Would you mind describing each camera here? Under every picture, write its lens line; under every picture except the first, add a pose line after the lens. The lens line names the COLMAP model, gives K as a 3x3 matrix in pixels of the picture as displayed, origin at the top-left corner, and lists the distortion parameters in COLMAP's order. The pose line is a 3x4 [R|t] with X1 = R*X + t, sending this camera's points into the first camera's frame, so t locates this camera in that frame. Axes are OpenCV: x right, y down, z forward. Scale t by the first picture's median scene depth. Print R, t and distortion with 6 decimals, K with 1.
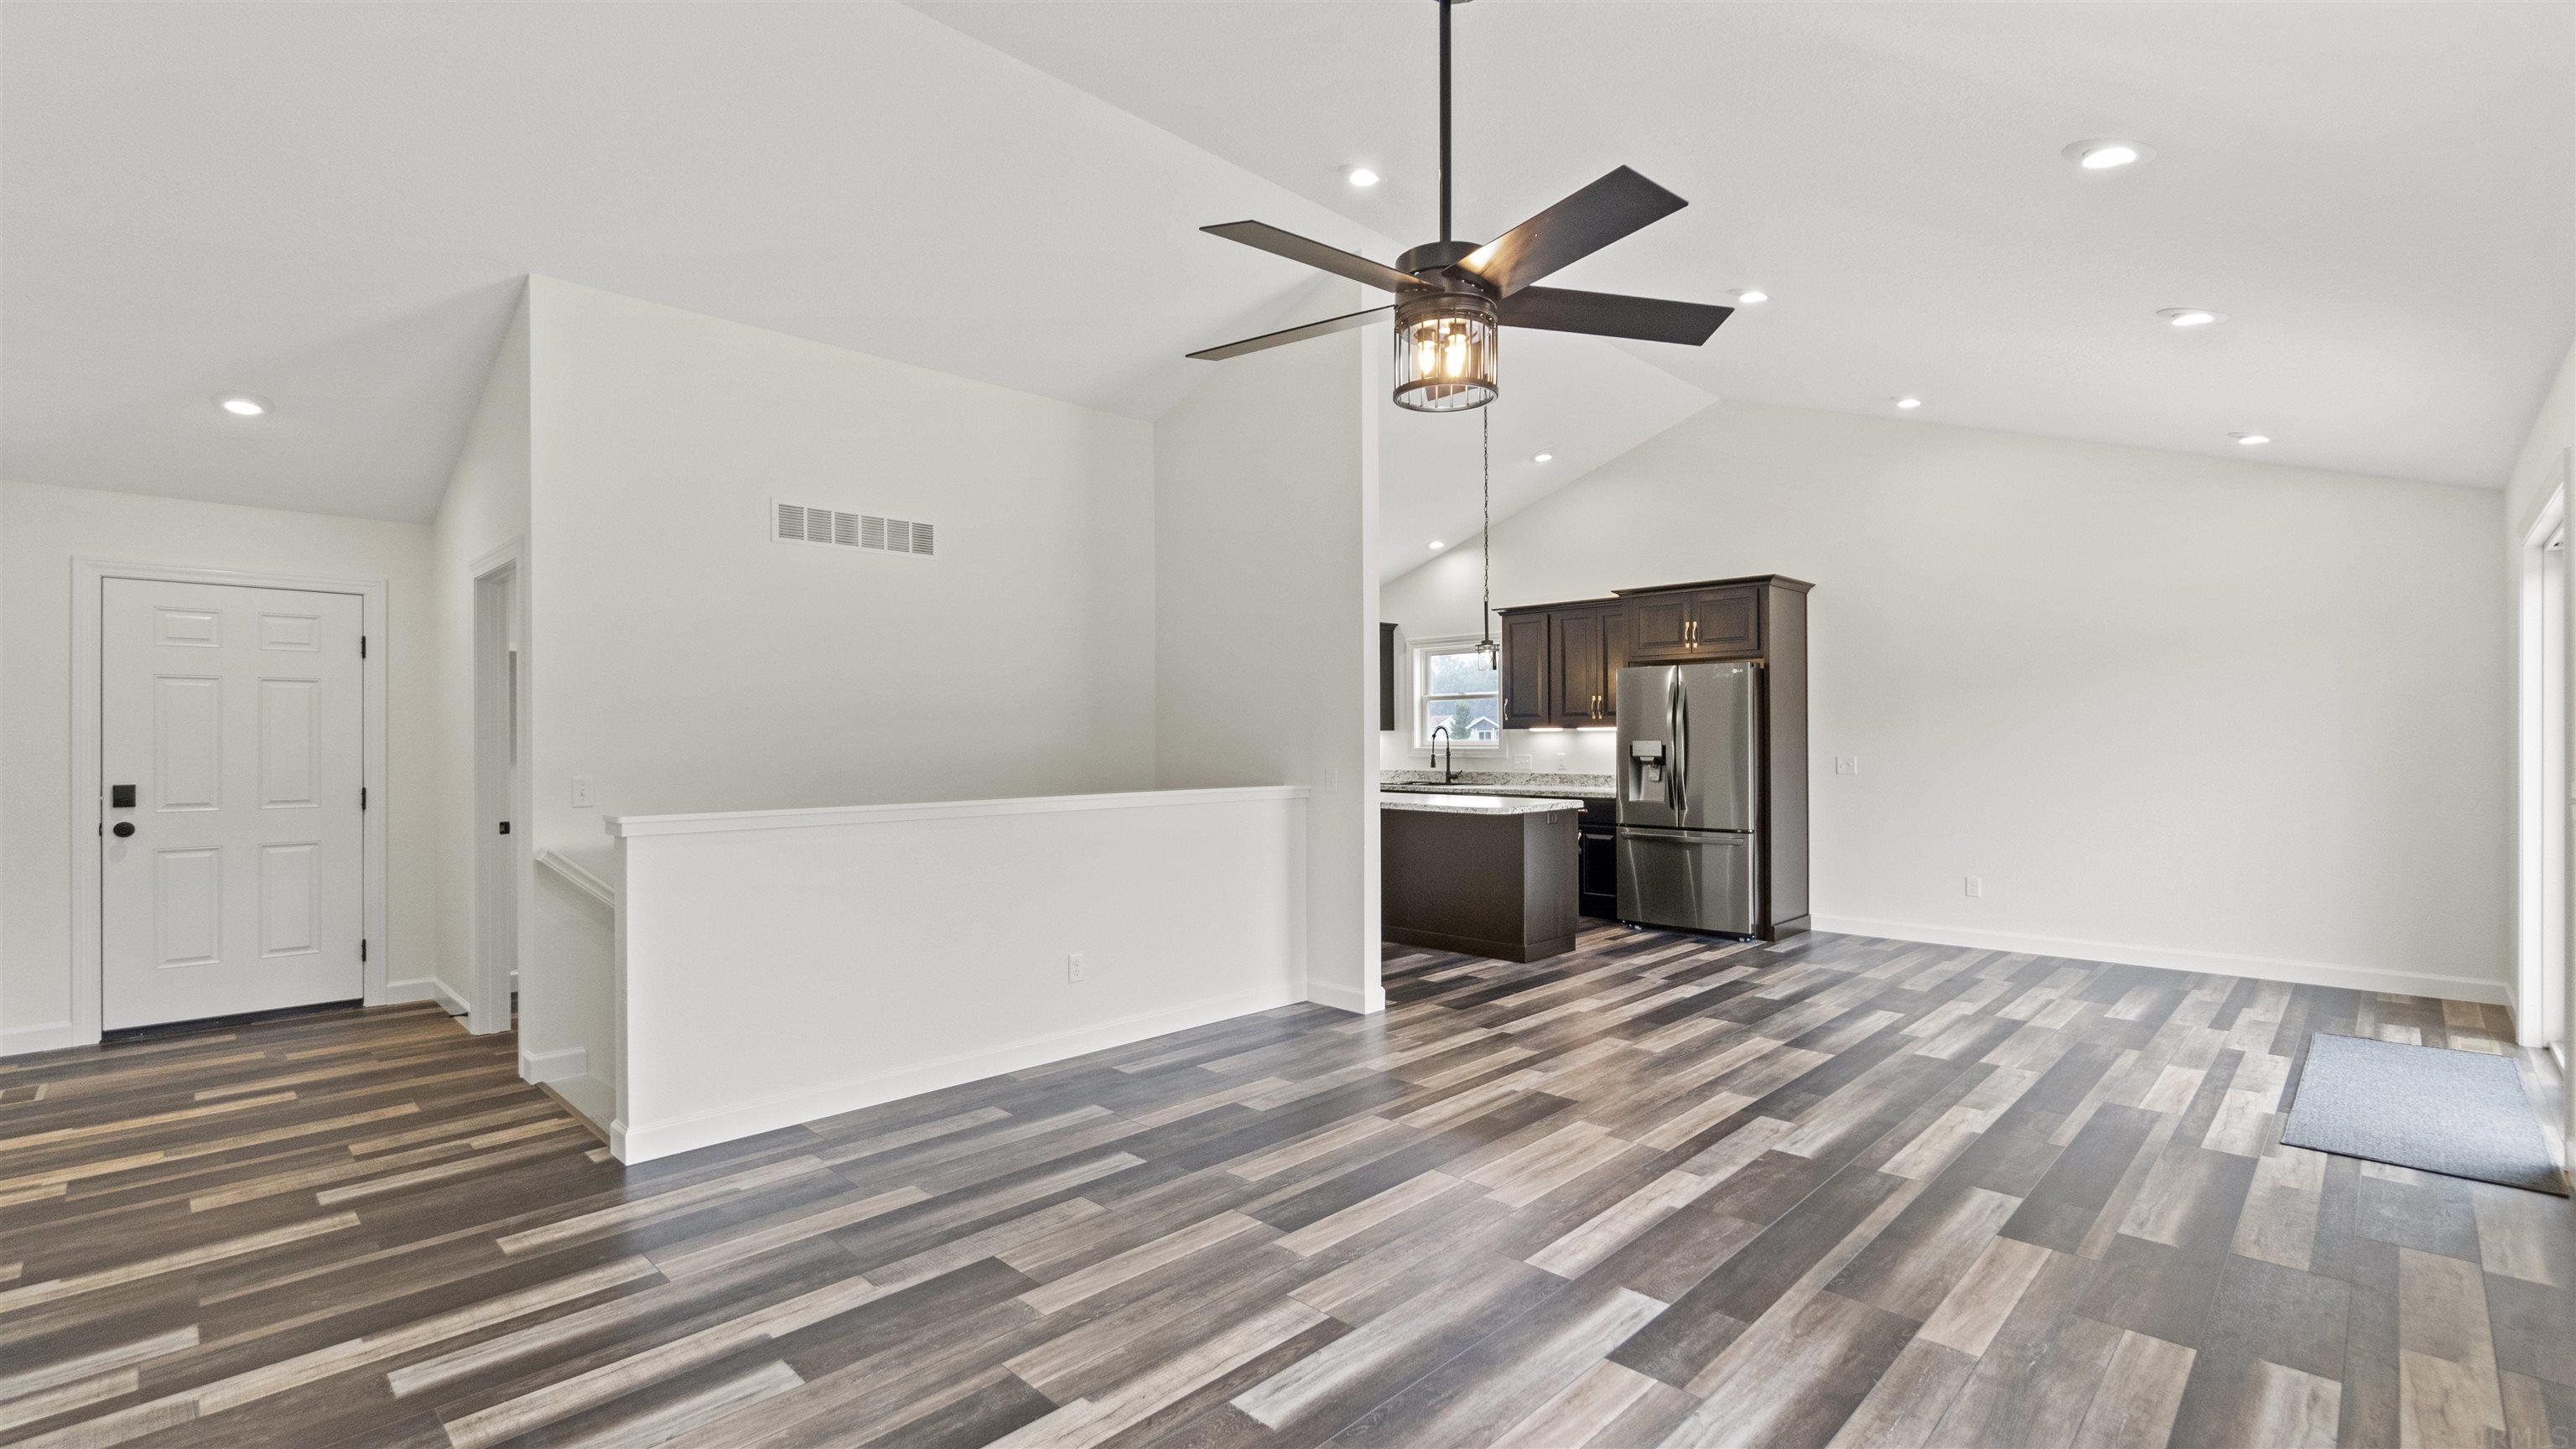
lens RADIAL K [[1112.4, 0, 1281.6], [0, 1112.4, 722.2], [0, 0, 1]] dist [-0.002672, 0.000076]
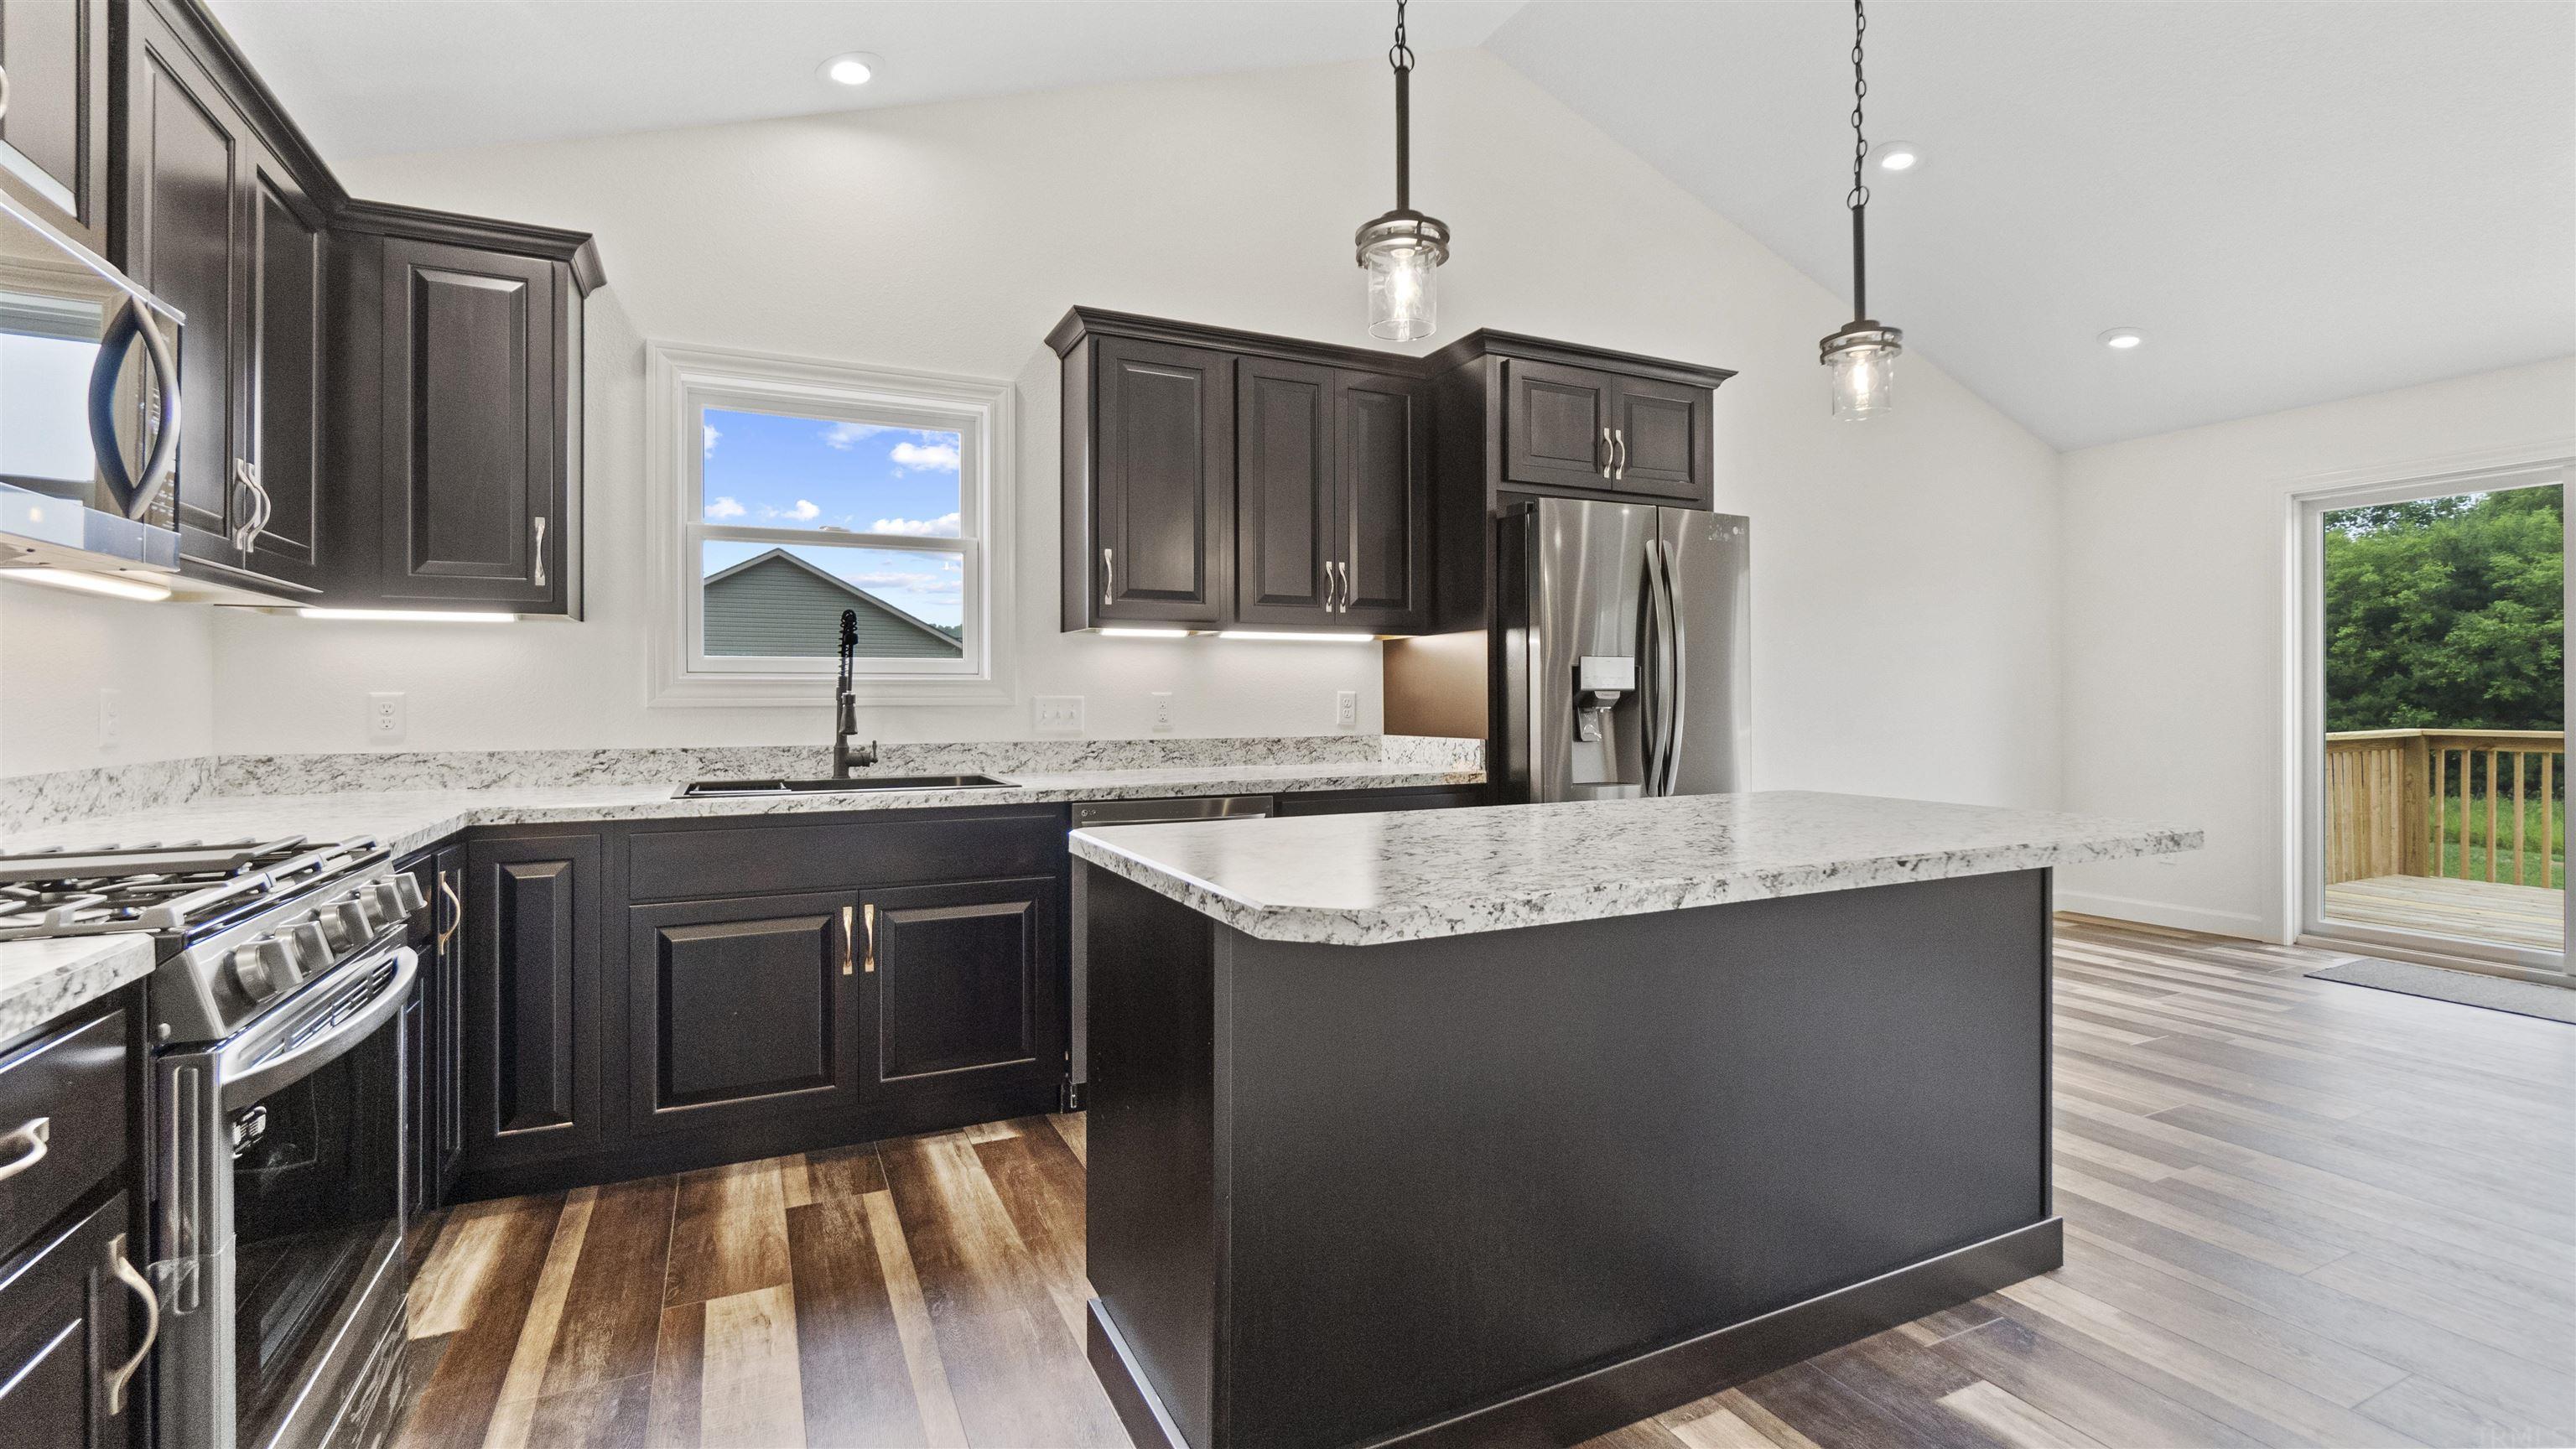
lens RADIAL K [[1112.4, 0, 1281.6], [0, 1112.4, 722.2], [0, 0, 1]] dist [-0.002672, 0.000076]
pose [[0.327249, -0.014164, 0.944832, -0.261675], [-0.009262, 0.999792, 0.018195, 0.057088], [-0.944893, -0.014705, 0.327050, 1.492343]]
